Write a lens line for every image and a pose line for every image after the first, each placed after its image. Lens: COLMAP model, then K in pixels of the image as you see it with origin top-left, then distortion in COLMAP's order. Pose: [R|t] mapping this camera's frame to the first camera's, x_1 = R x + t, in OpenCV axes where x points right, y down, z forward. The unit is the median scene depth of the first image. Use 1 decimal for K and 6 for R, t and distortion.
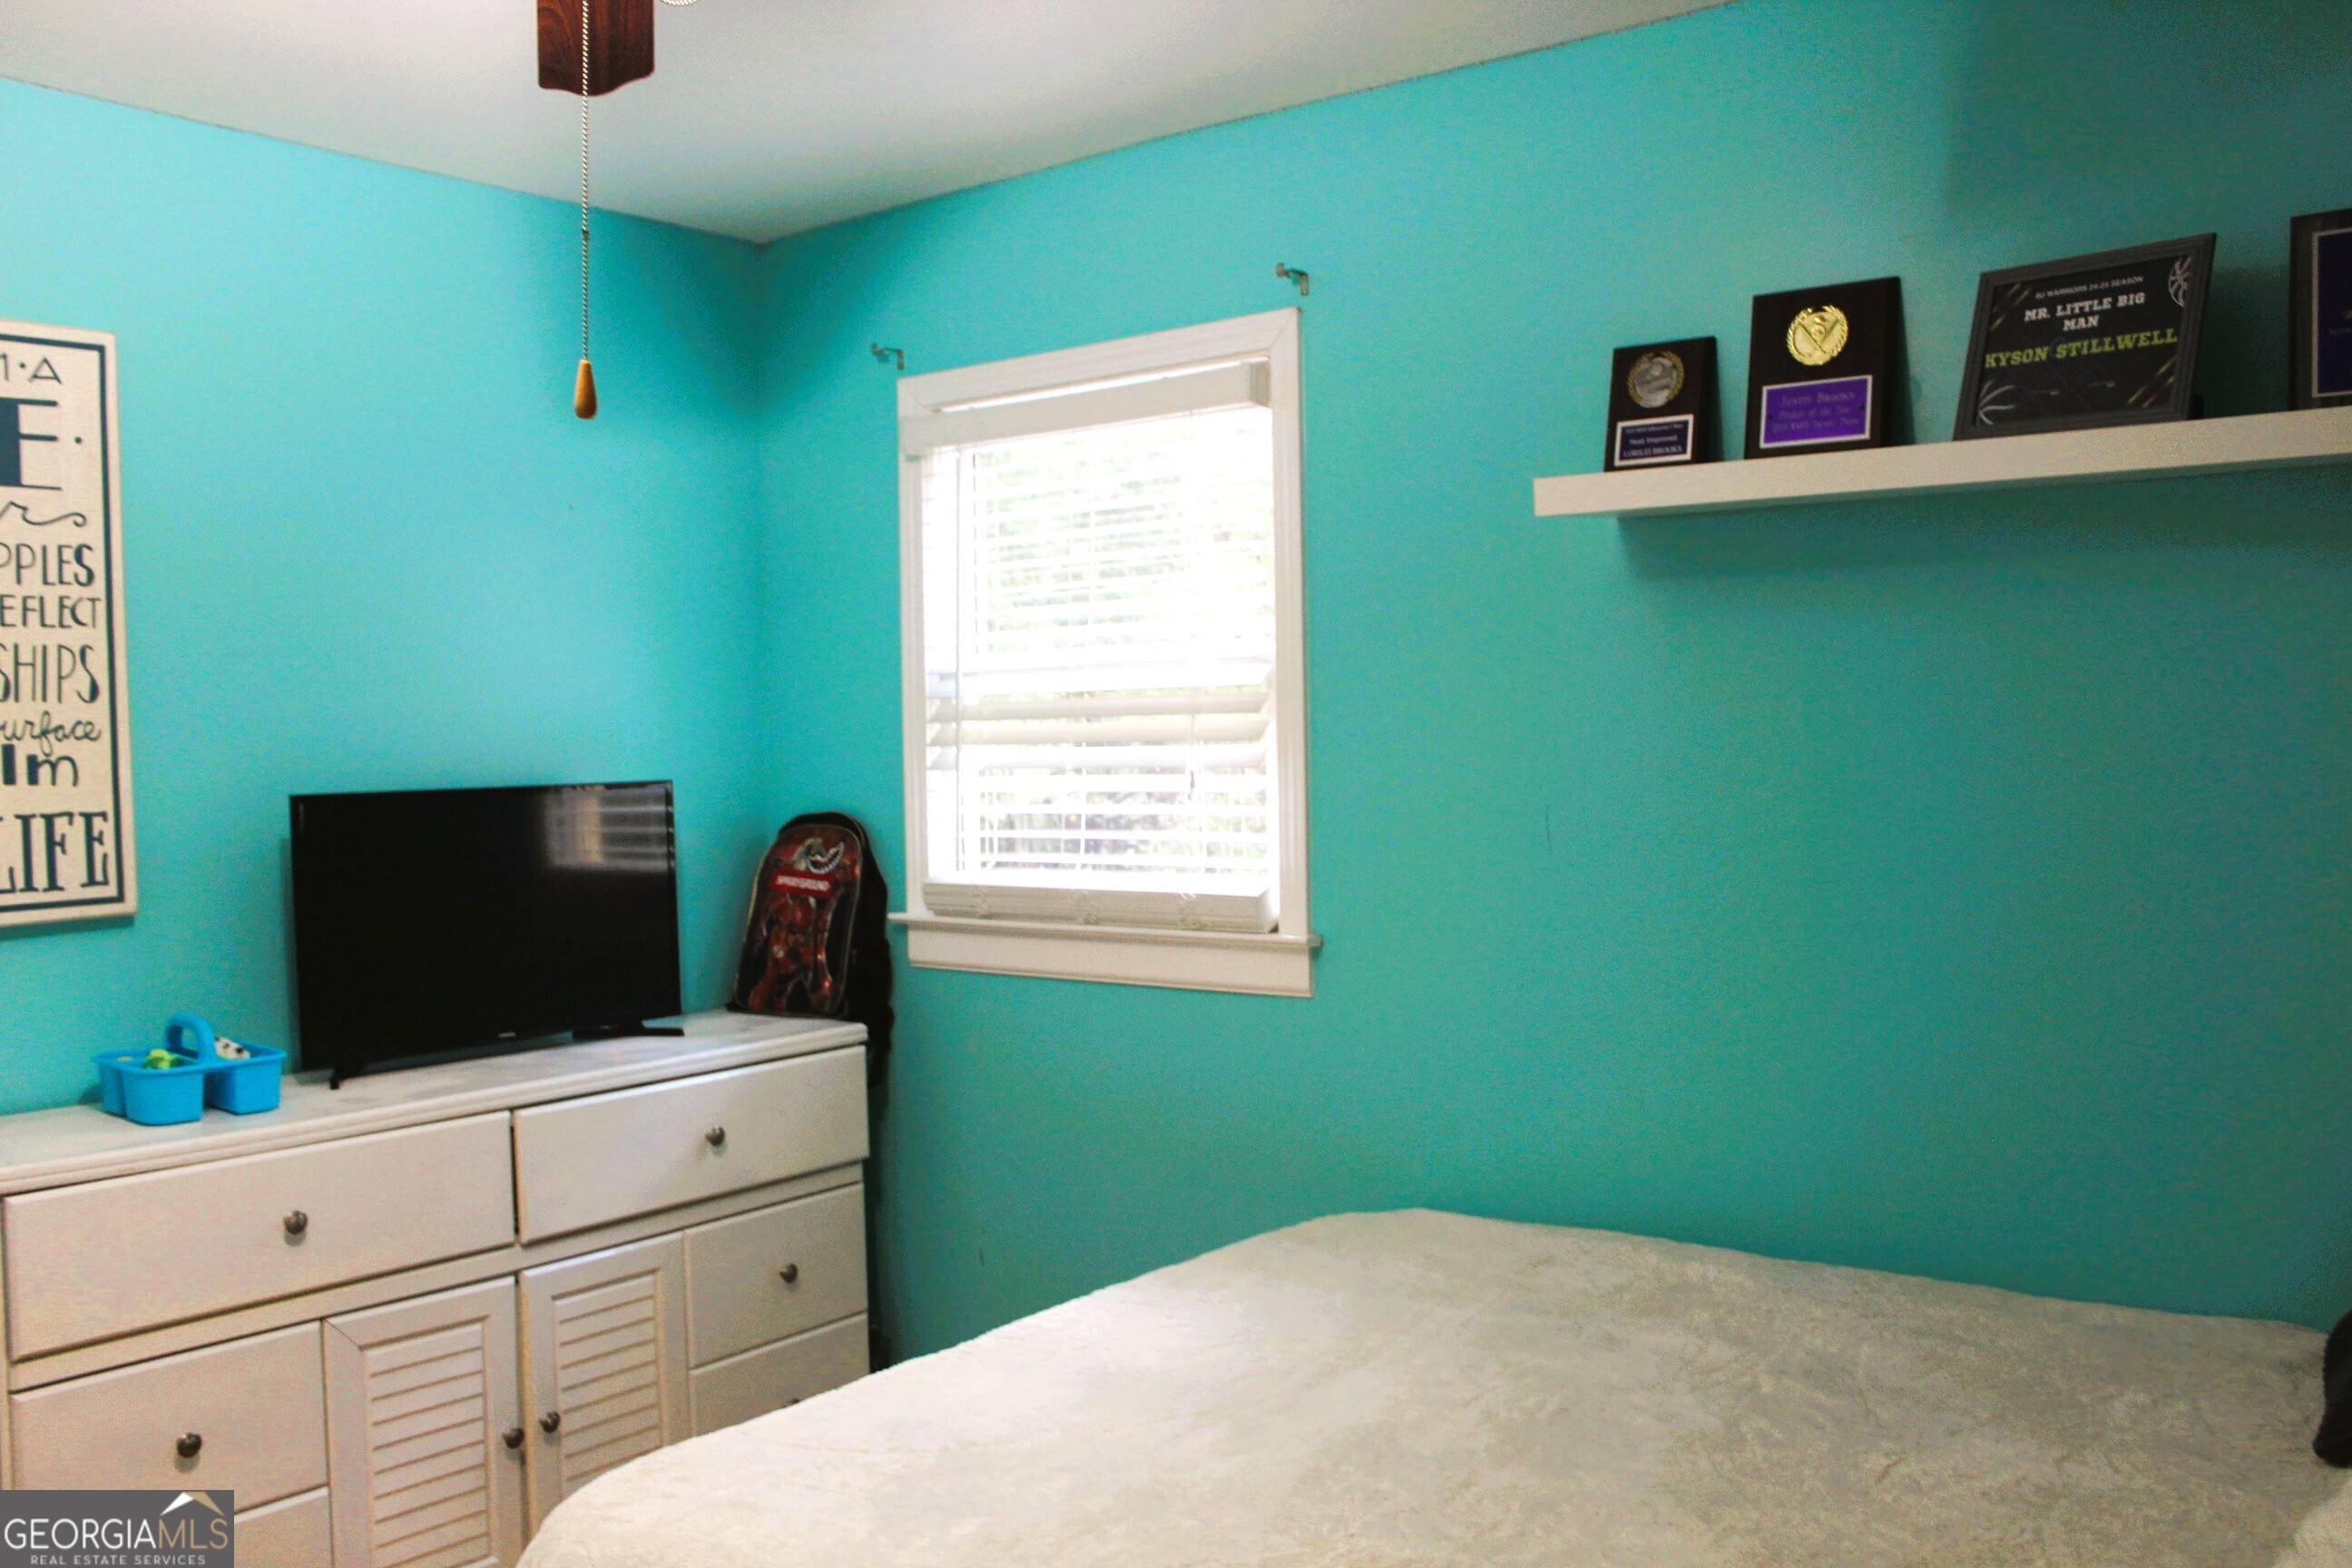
lens RADIAL K [[1974.8, 0, 1175.0], [0, 1974.8, 787.5], [0, 0, 1]] dist [-0.162351, 0.140278]
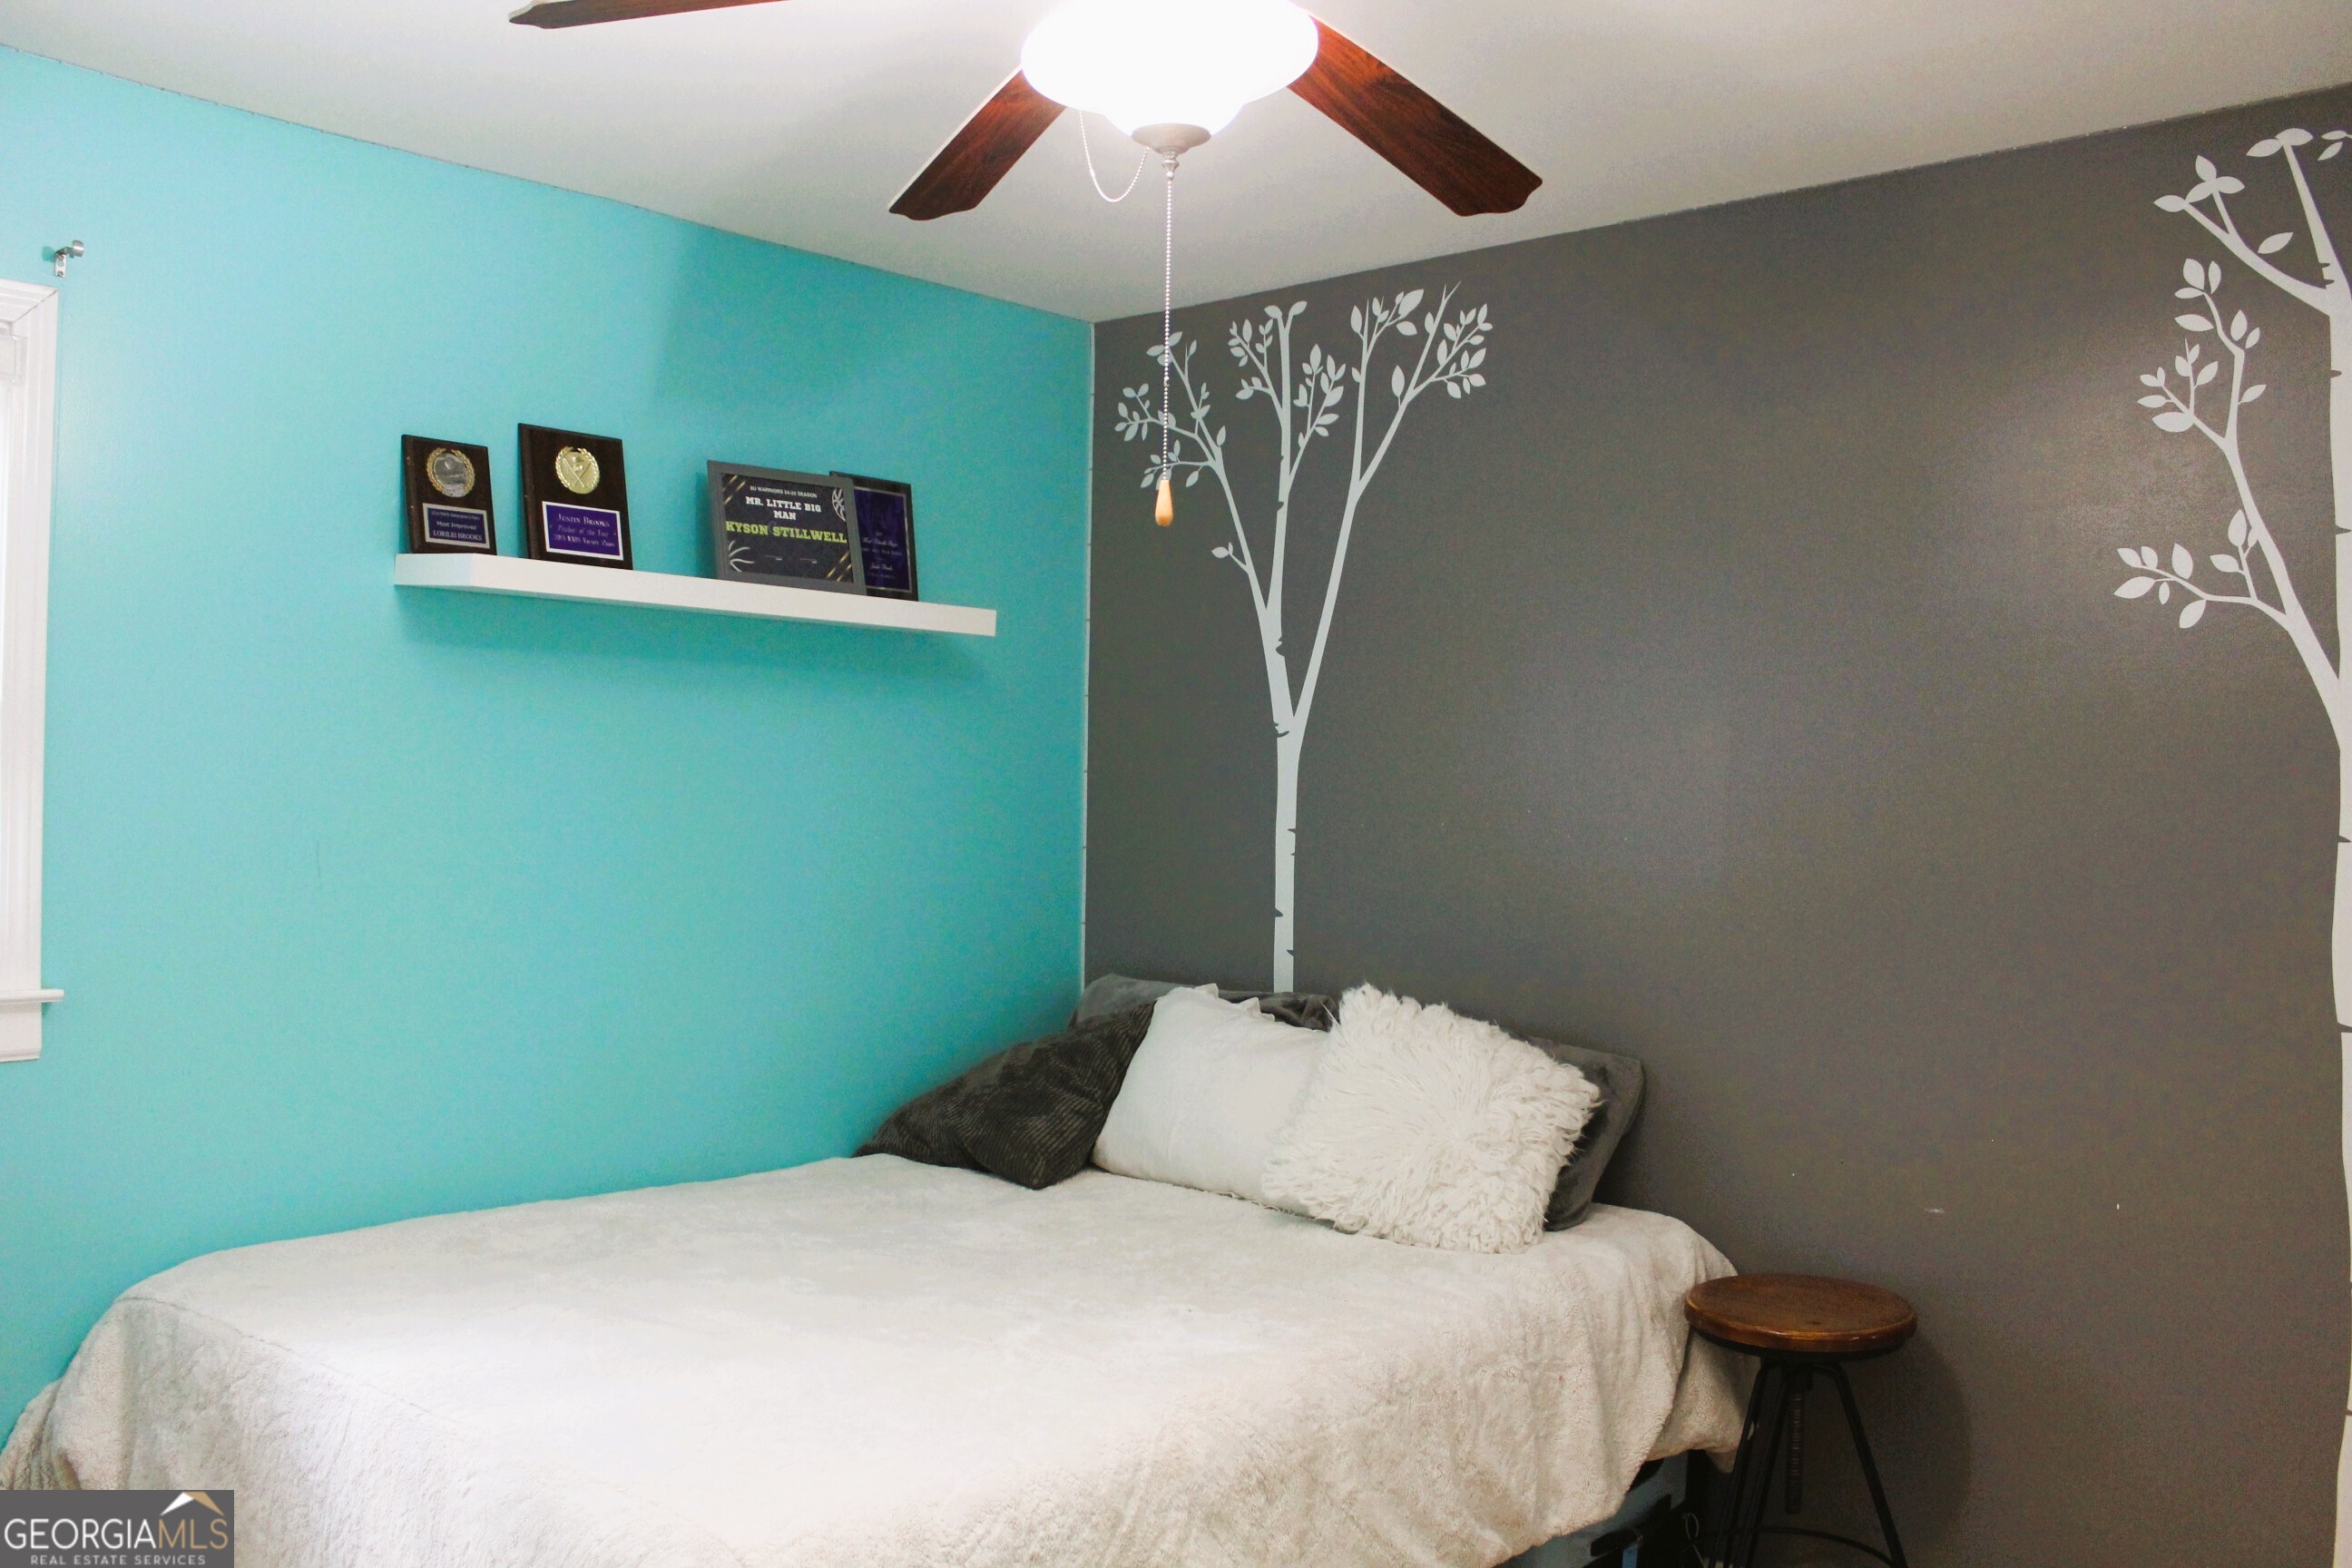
lens RADIAL K [[1974.8, 0, 1174.6], [0, 1974.8, 784.7], [0, 0, 1]] dist [-0.162351, 0.140278]
pose [[0.068513, 0.024314, 0.997354, -0.988641], [0.007673, 0.999661, -0.024897, 0.010118], [-0.997621, 0.009359, 0.068303, 0.557008]]
